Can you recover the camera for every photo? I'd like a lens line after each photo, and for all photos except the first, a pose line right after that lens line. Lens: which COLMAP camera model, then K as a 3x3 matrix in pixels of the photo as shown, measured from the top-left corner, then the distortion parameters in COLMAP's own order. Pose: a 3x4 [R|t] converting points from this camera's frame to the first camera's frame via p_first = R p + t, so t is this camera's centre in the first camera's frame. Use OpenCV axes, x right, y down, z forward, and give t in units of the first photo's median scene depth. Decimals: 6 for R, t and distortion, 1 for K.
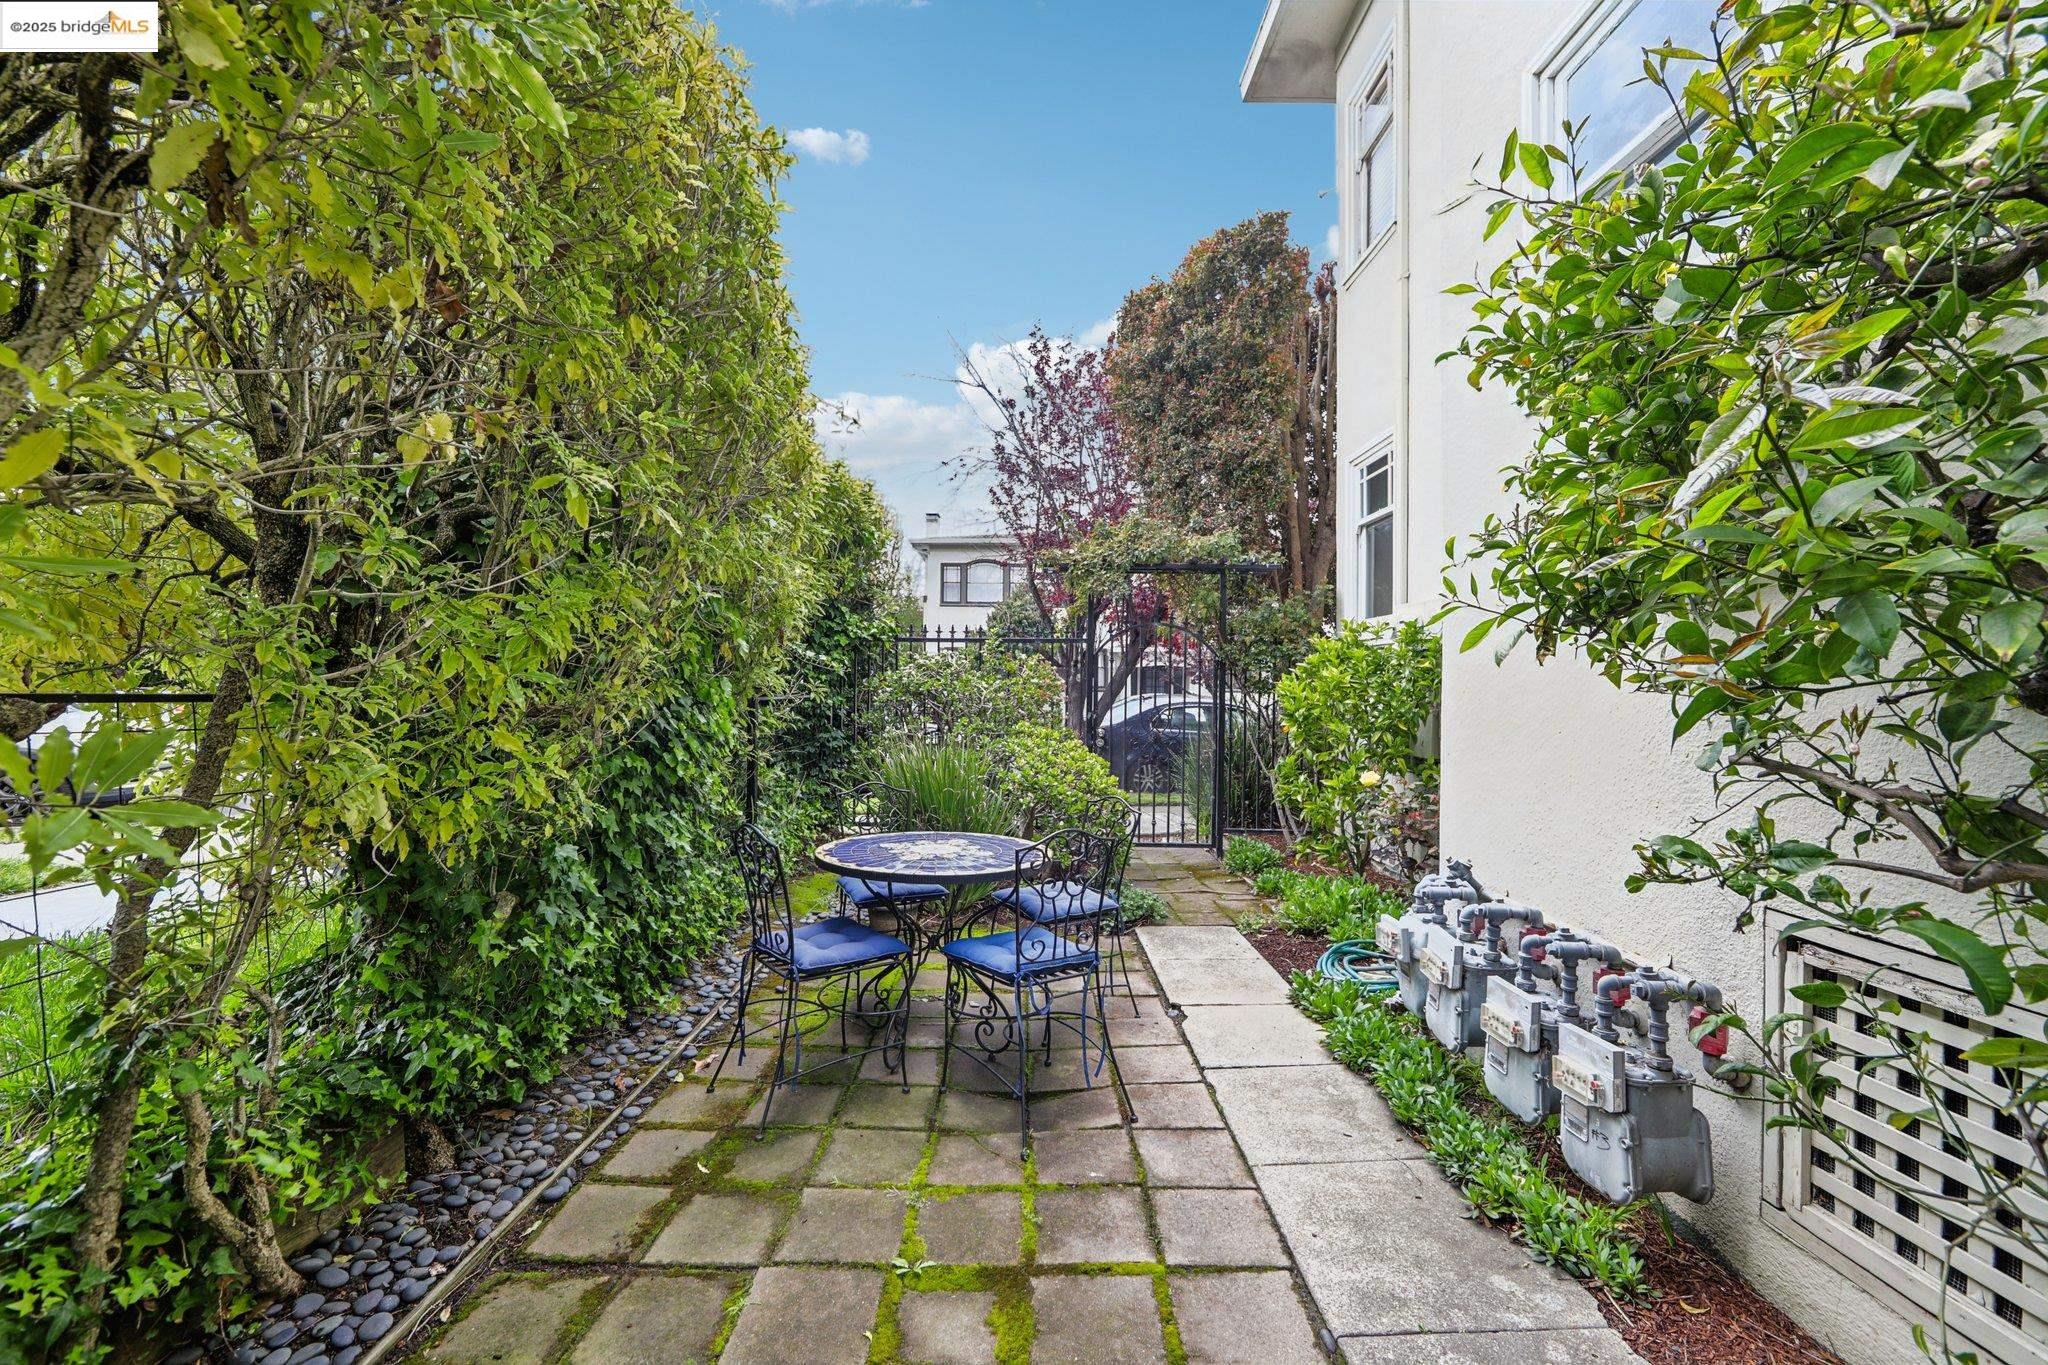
lens RADIAL K [[803.9, 0, 1024.0], [0, 803.9, 682.5], [0, 0, 1]] dist [-0.001683, -0.000005]
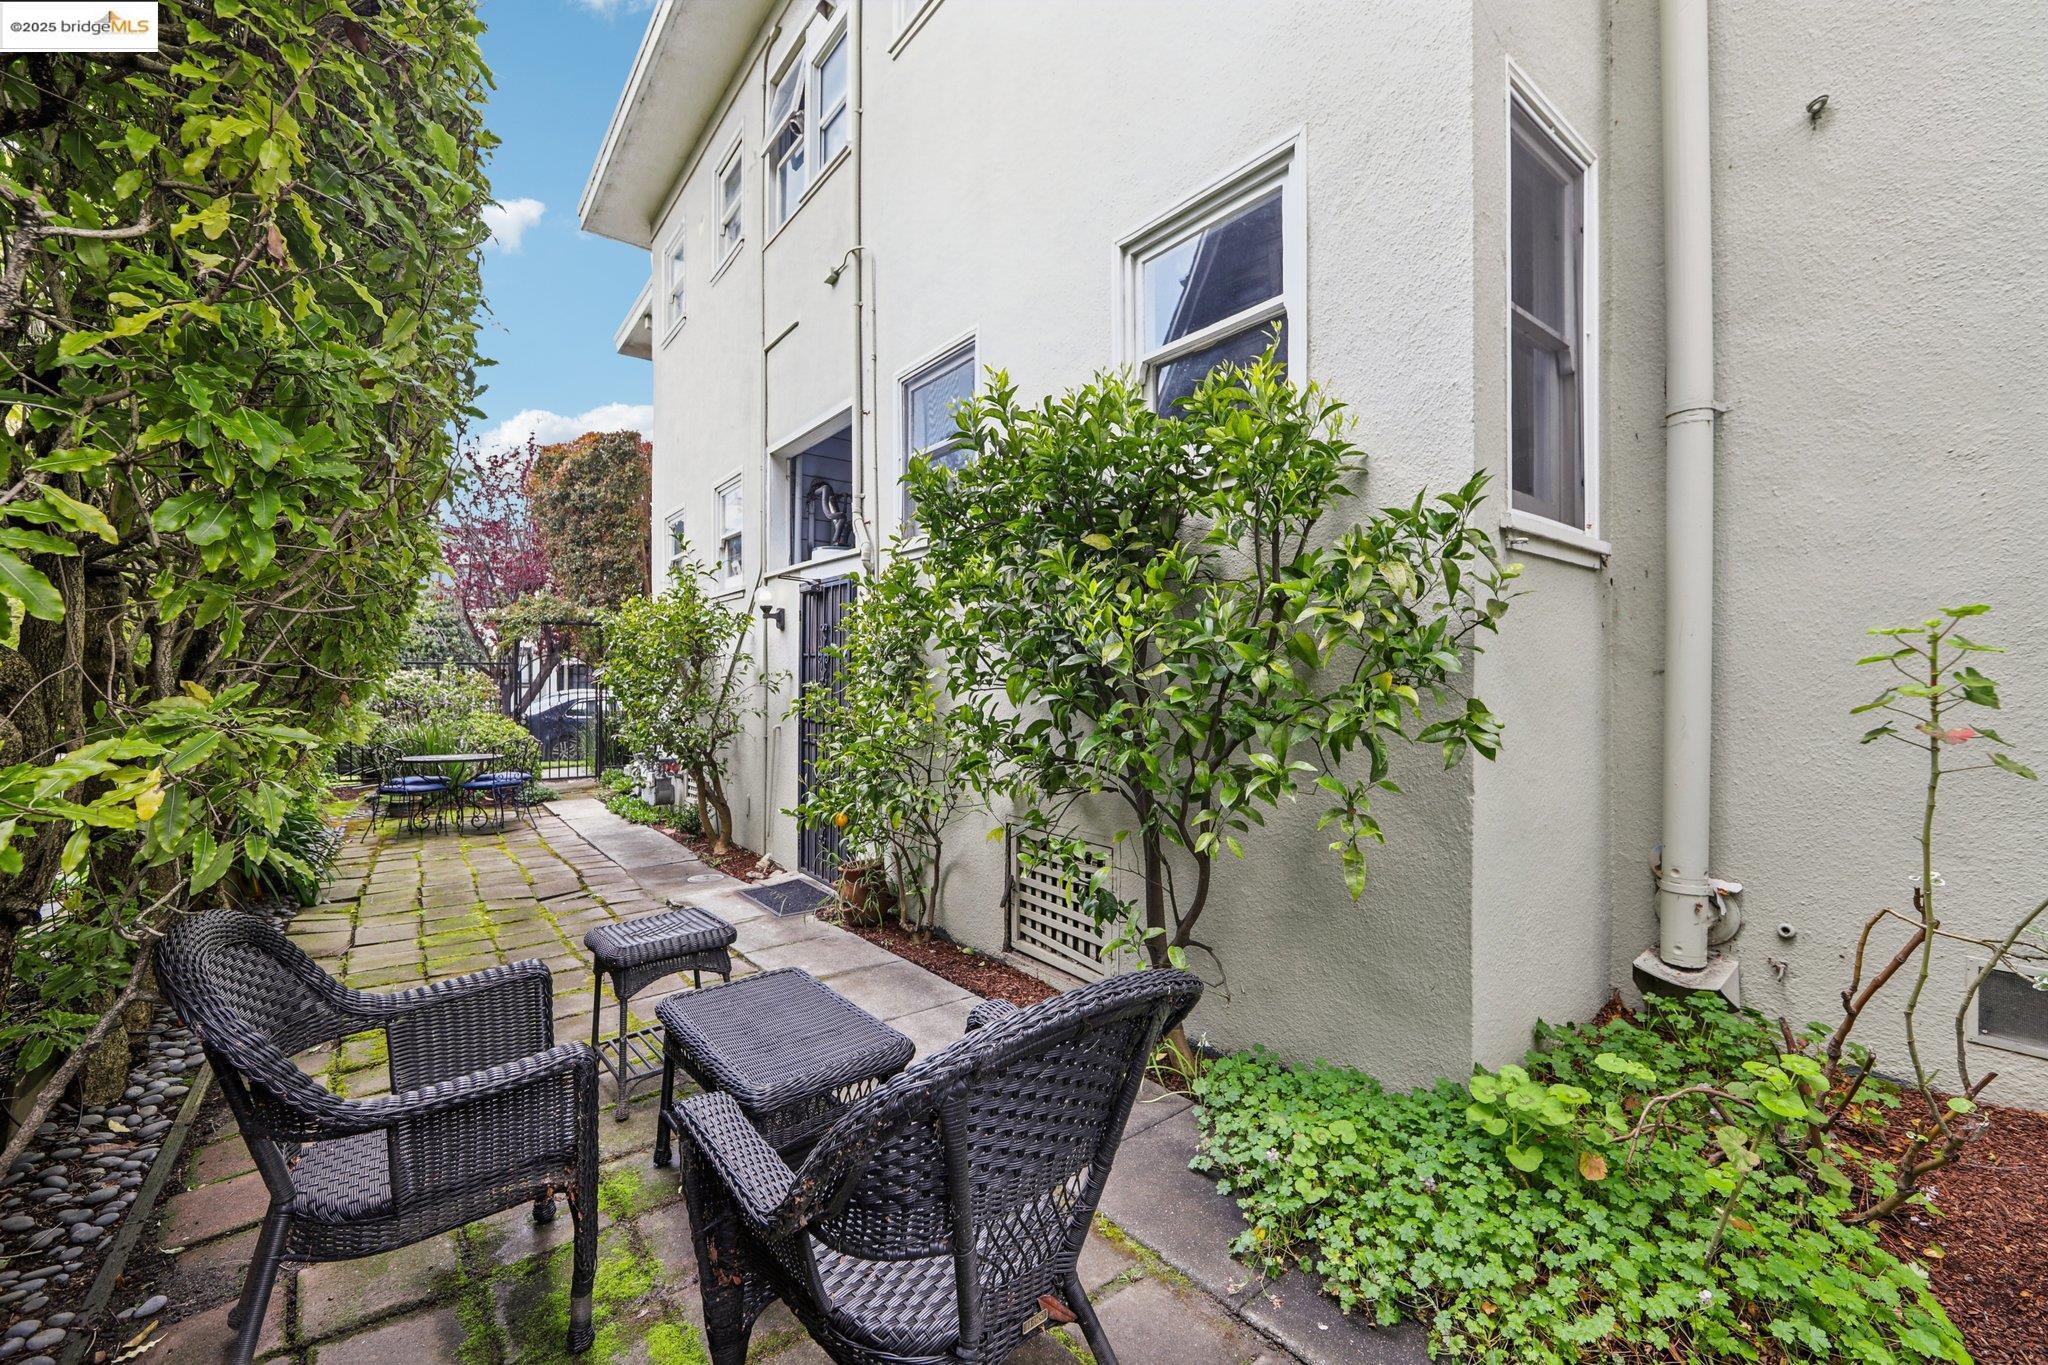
lens RADIAL K [[803.9, 0, 1024.0], [0, 803.9, 682.5], [0, 0, 1]] dist [-0.001683, -0.000005]
pose [[0.797282, -0.011872, 0.603490, -0.088965], [0.001801, 0.999849, 0.017289, -0.039340], [-0.603604, -0.012698, 0.797183, -1.022901]]
